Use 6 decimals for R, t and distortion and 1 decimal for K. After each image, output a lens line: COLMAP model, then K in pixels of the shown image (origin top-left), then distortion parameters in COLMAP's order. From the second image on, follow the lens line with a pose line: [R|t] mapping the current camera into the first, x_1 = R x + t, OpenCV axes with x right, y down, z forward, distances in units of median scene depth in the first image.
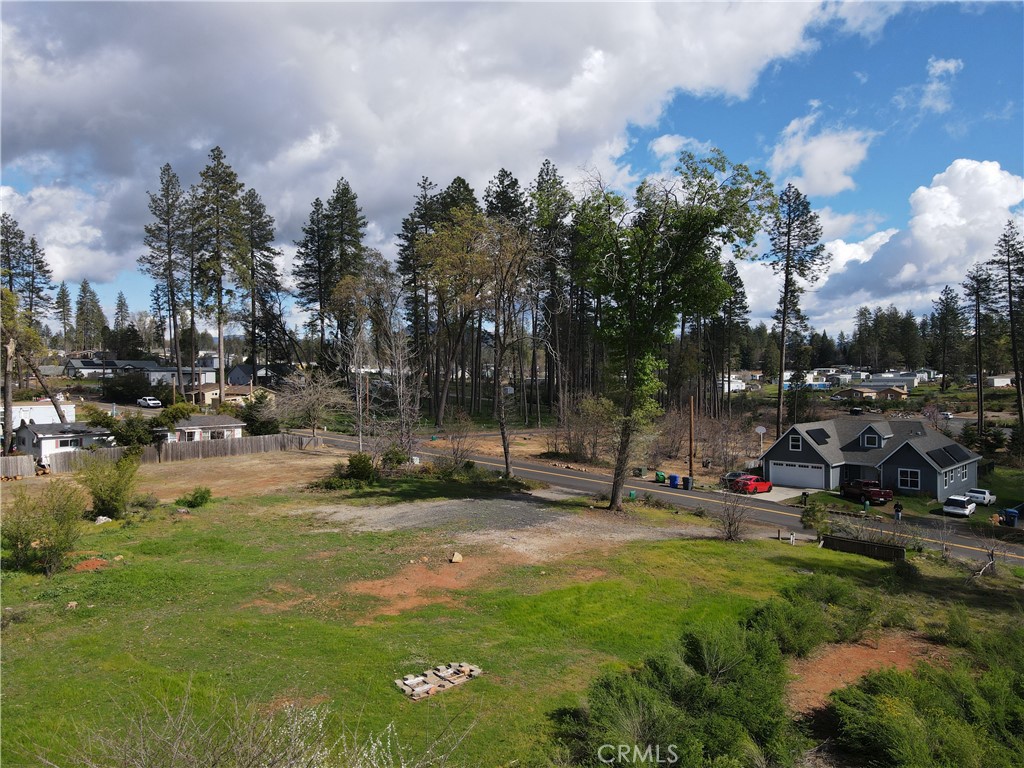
lens RADIAL K [[749.3, 0, 508.5], [0, 749.3, 380.2], [0, 0, 1]] dist [0.003037, 0.032924]
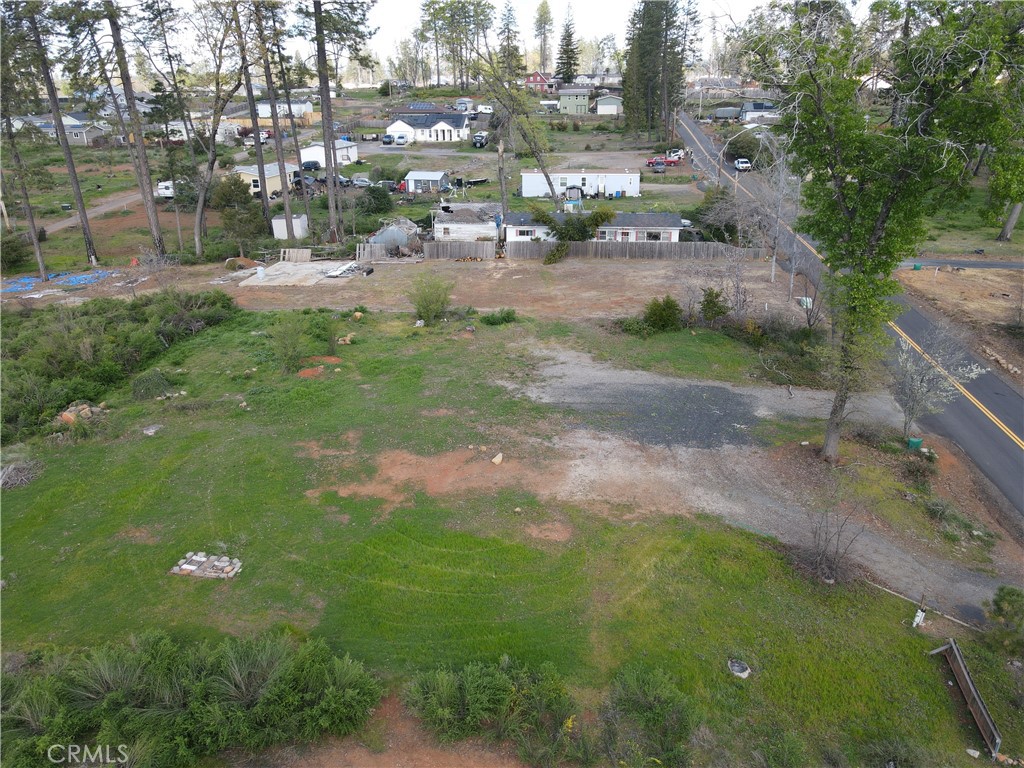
lens RADIAL K [[749.3, 0, 508.5], [0, 749.3, 380.2], [0, 0, 1]] dist [0.003037, 0.032924]
pose [[0.584927, 0.292646, -0.756451, 0.370335], [-0.001215, 0.932956, 0.359989, -0.125710], [0.811085, -0.209648, 0.546067, 0.259785]]
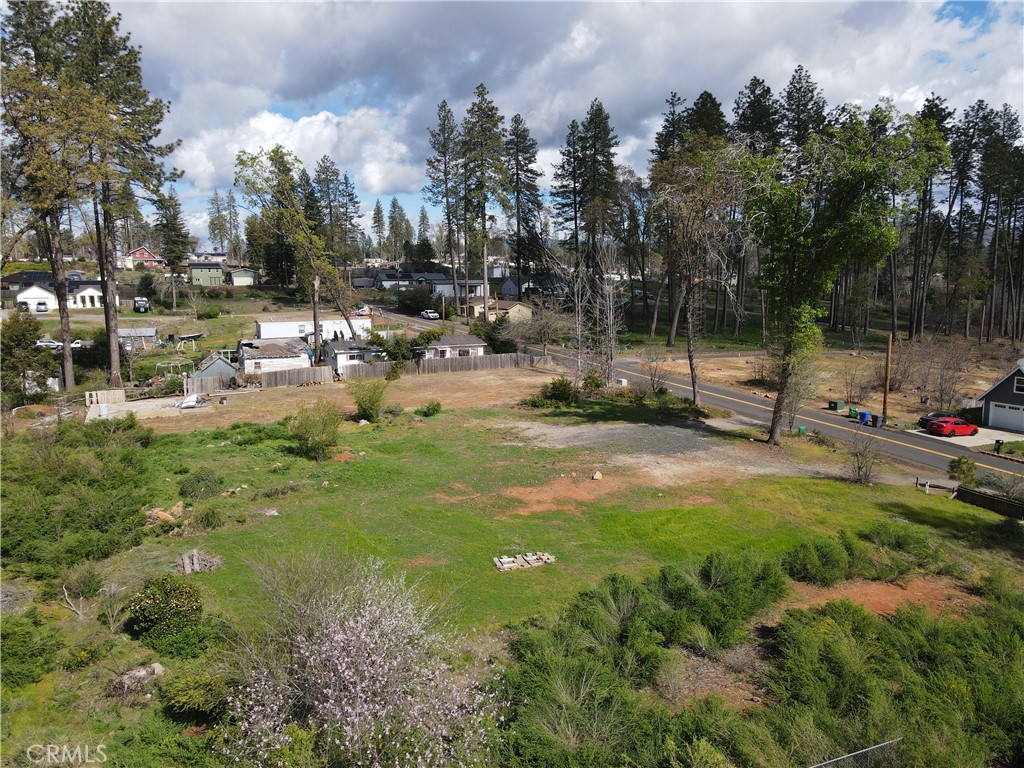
lens RADIAL K [[749.3, 0, 508.5], [0, 749.3, 380.2], [0, 0, 1]] dist [0.003037, 0.032924]
pose [[0.931070, 0.048365, -0.361620, 0.129139], [-0.000445, 0.991324, 0.131439, -0.046195], [0.364839, -0.122218, 0.923014, -0.101242]]
